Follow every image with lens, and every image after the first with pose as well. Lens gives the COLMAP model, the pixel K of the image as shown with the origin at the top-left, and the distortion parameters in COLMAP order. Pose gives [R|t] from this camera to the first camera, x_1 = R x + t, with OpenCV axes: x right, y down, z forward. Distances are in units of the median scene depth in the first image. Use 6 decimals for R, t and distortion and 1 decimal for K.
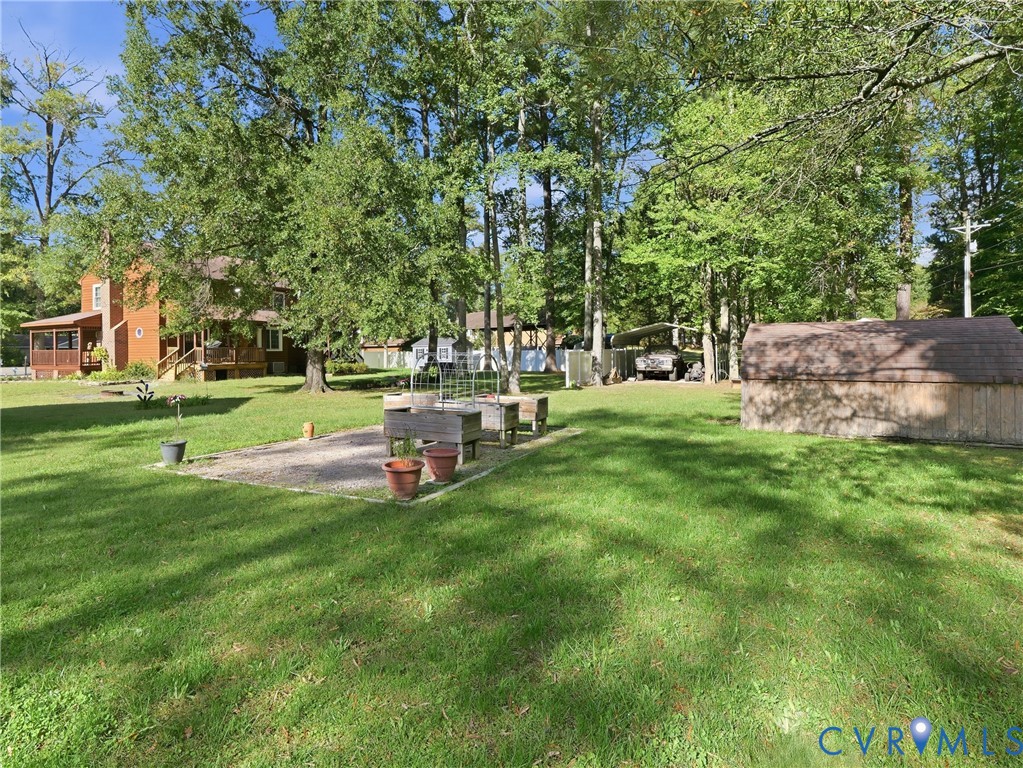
lens RADIAL K [[566.8, 0, 486.5], [0, 566.8, 350.3], [0, 0, 1]] dist [0.001187, 0.000078]
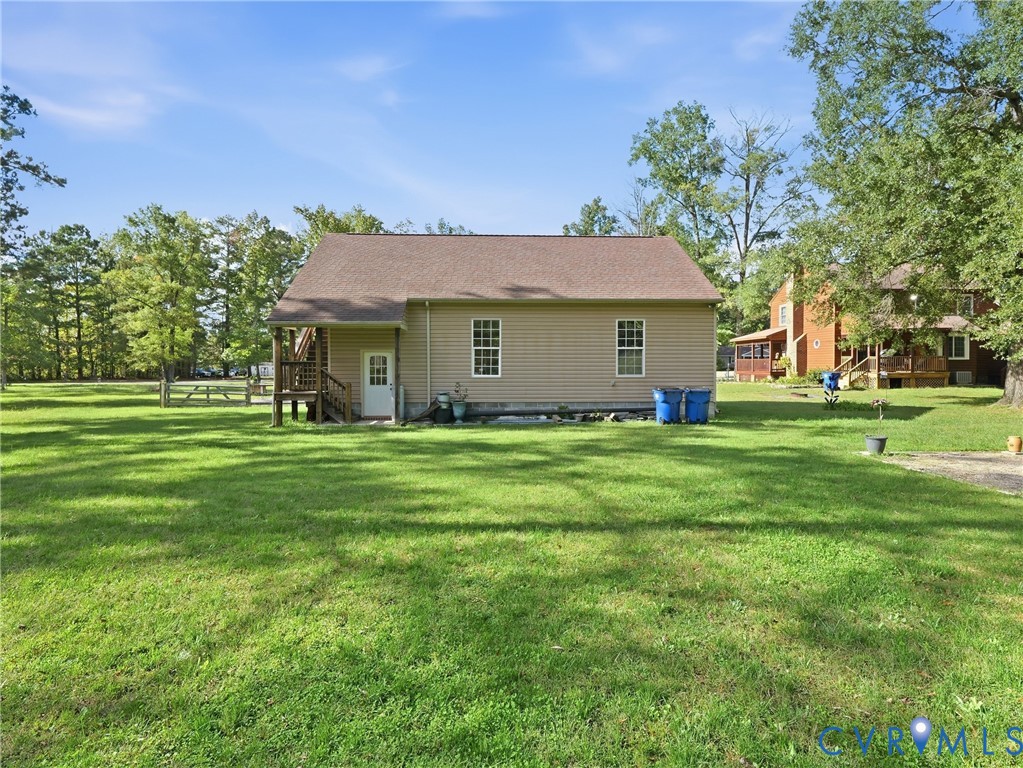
lens RADIAL K [[532.8, 0, 510.6], [0, 532.8, 379.0], [0, 0, 1]] dist [-0.001173, -0.001554]
pose [[0.498429, 0.031494, -0.866358, 0.018858], [0.003521, 0.999258, 0.038351, -0.004122], [0.866924, -0.022166, 0.497948, -0.090731]]
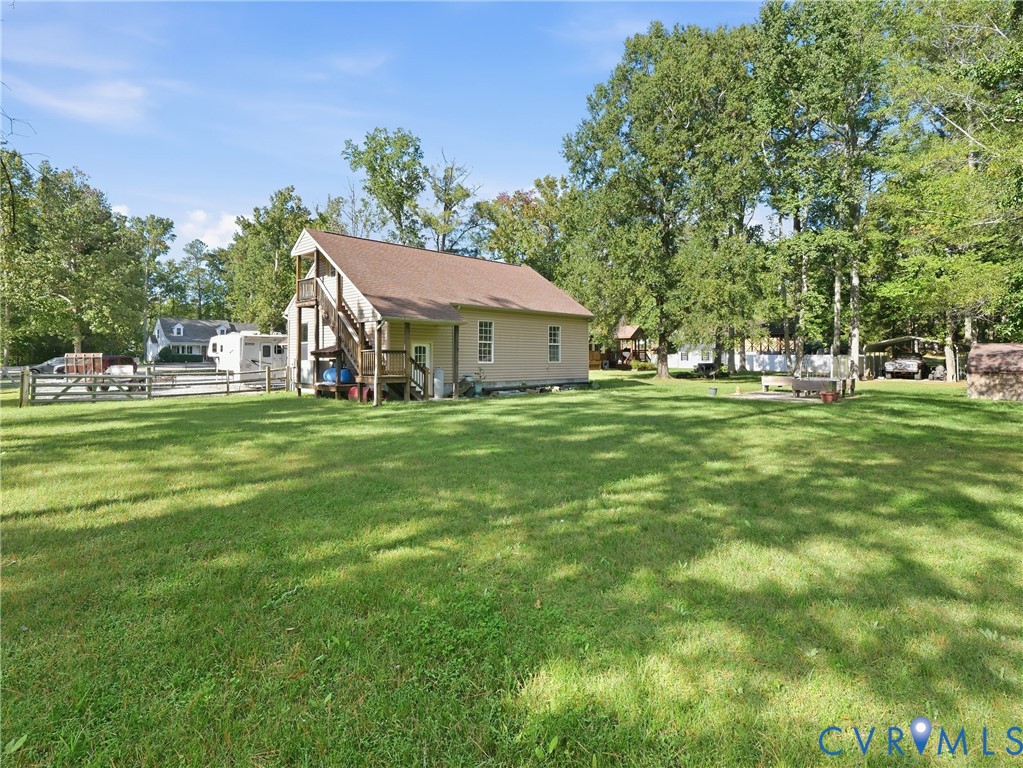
lens RADIAL K [[566.8, 0, 486.5], [0, 566.8, 350.3], [0, 0, 1]] dist [0.001187, 0.000078]
pose [[0.949603, 0.011330, -0.313250, -0.224731], [-0.012098, 0.999927, -0.000508, -0.002803], [0.313221, 0.004272, 0.949671, -0.605313]]
